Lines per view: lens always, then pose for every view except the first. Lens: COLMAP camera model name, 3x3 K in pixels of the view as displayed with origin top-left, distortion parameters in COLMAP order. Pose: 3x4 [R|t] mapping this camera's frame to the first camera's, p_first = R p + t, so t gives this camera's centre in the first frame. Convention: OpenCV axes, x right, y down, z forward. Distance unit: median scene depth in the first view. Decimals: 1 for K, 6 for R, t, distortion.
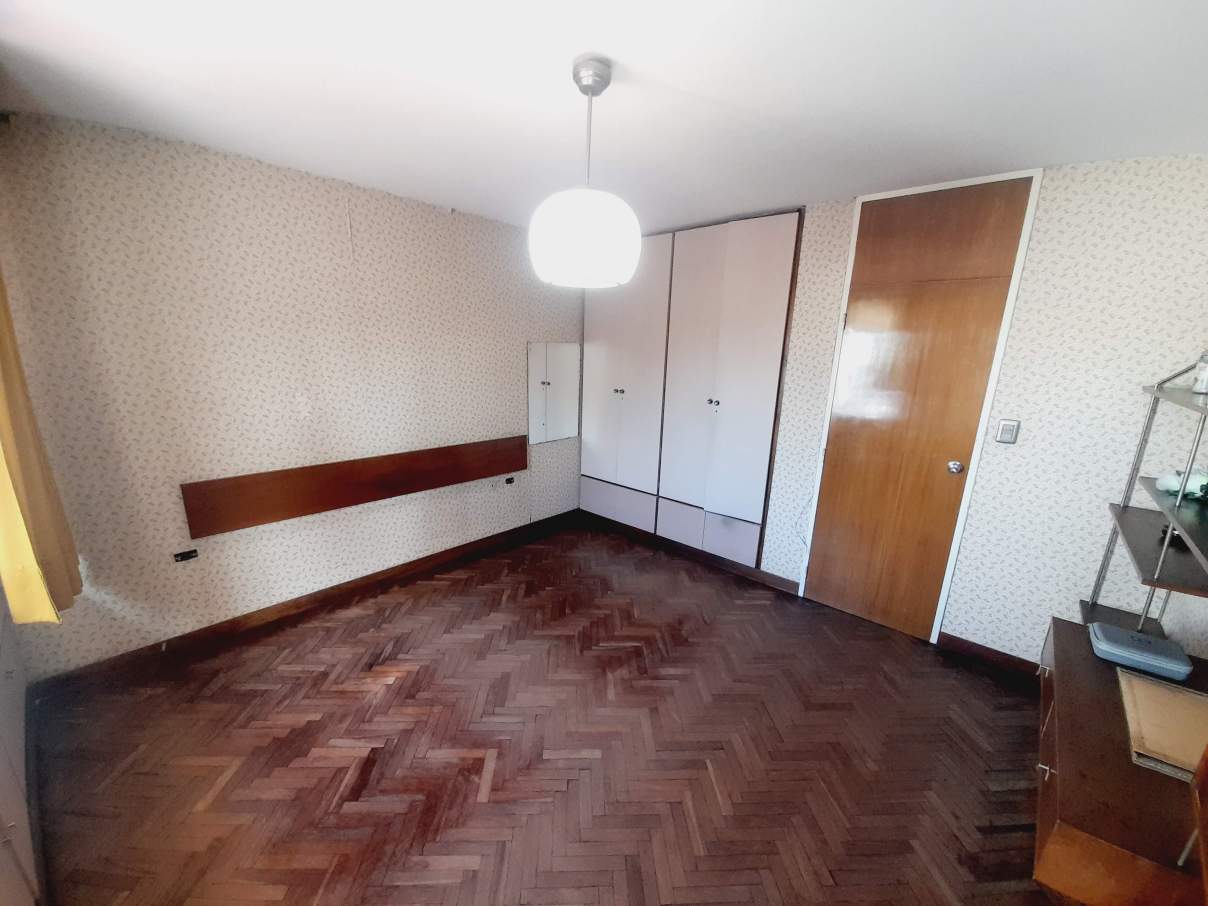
lens RADIAL K [[475.6, 0, 596.3], [0, 475.6, 466.9], [0, 0, 1]] dist [-0.002802, -0.000297]
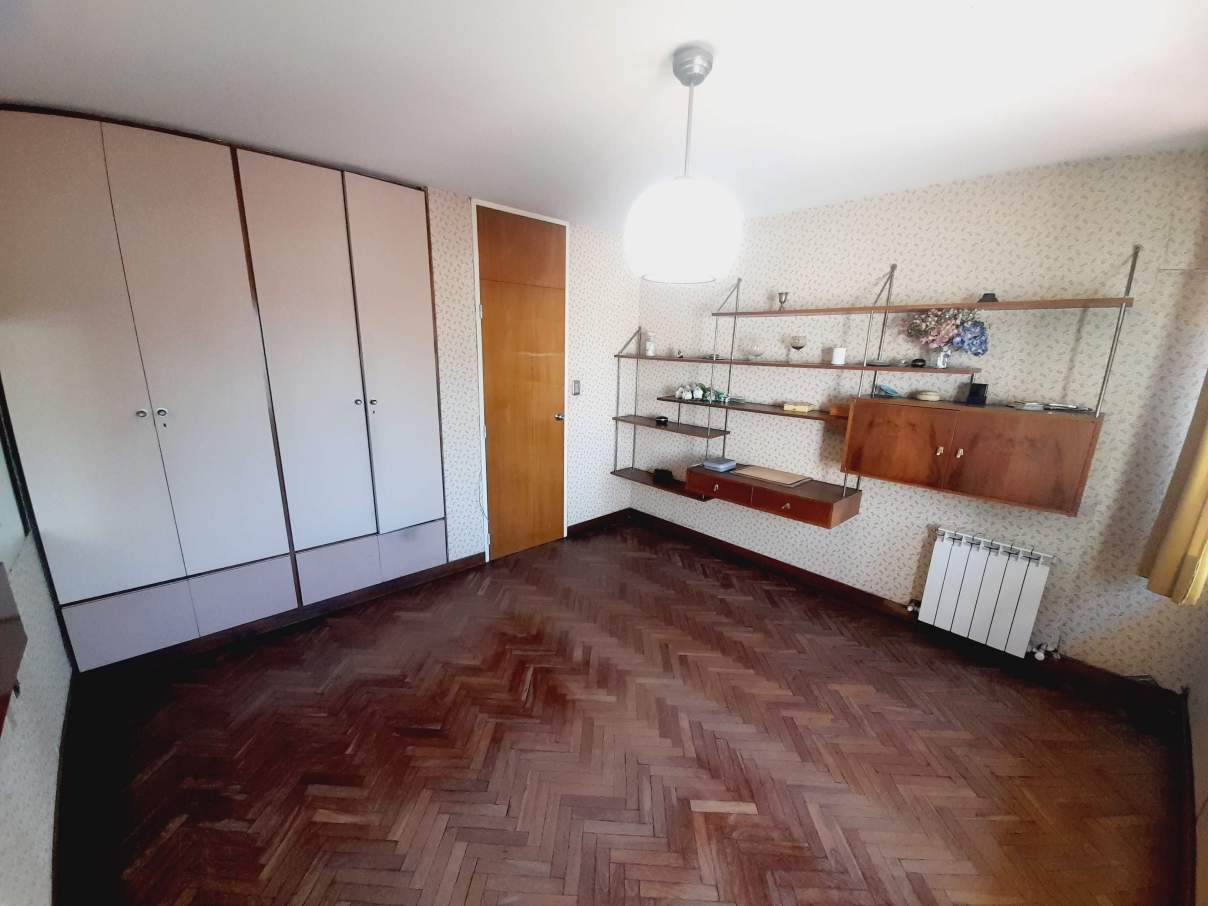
lens RADIAL K [[475.6, 0, 596.3], [0, 475.6, 466.9], [0, 0, 1]] dist [-0.002802, -0.000297]
pose [[0.079806, -0.273613, 0.958523, -0.645583], [0.221605, 0.942397, 0.250559, -0.183454], [-0.971865, 0.192417, 0.135843, 0.663830]]
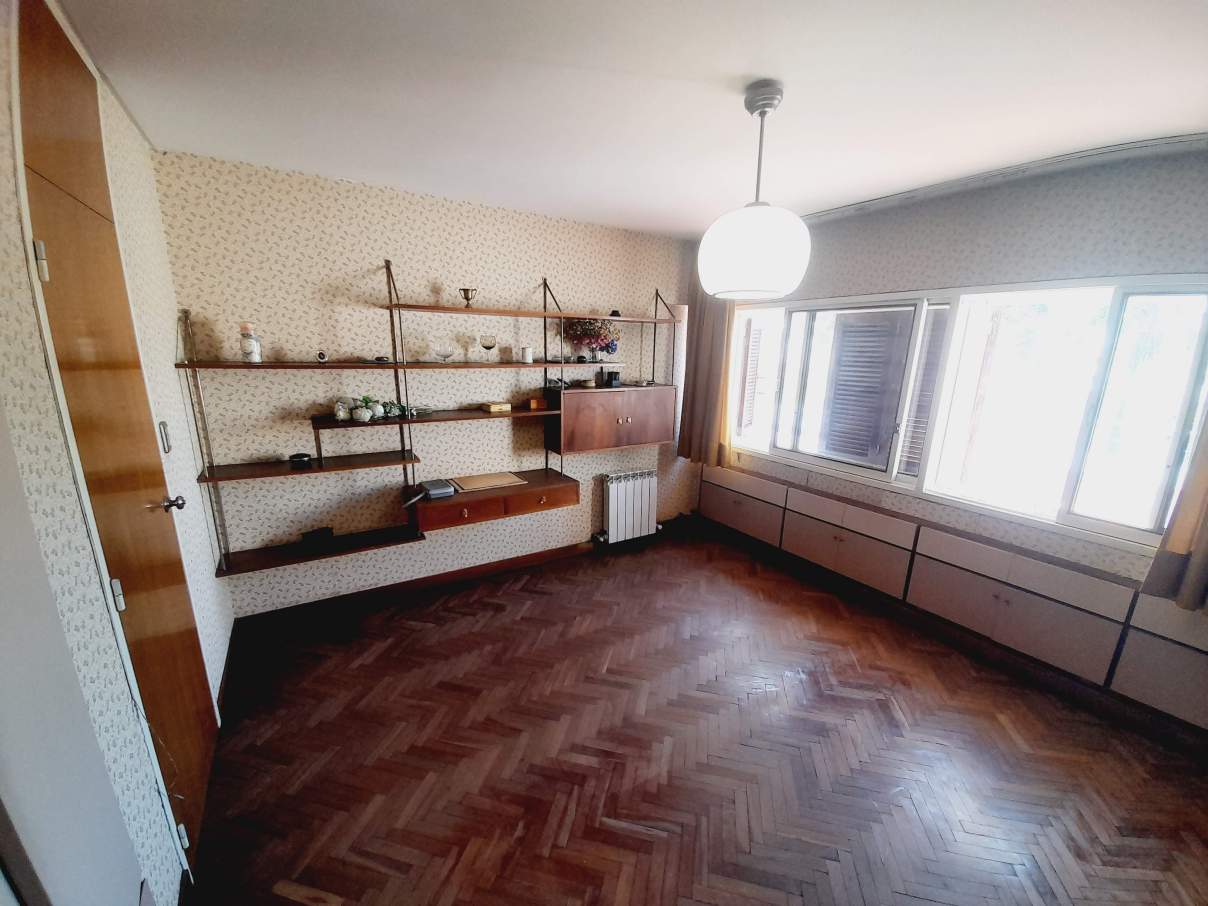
lens RADIAL K [[475.6, 0, 596.3], [0, 475.6, 466.9], [0, 0, 1]] dist [-0.002802, -0.000297]
pose [[-0.962092, -0.110834, 0.249188, -0.003267], [0.019806, 0.882890, 0.469163, -0.329648], [-0.272005, 0.456313, -0.847226, 1.289707]]
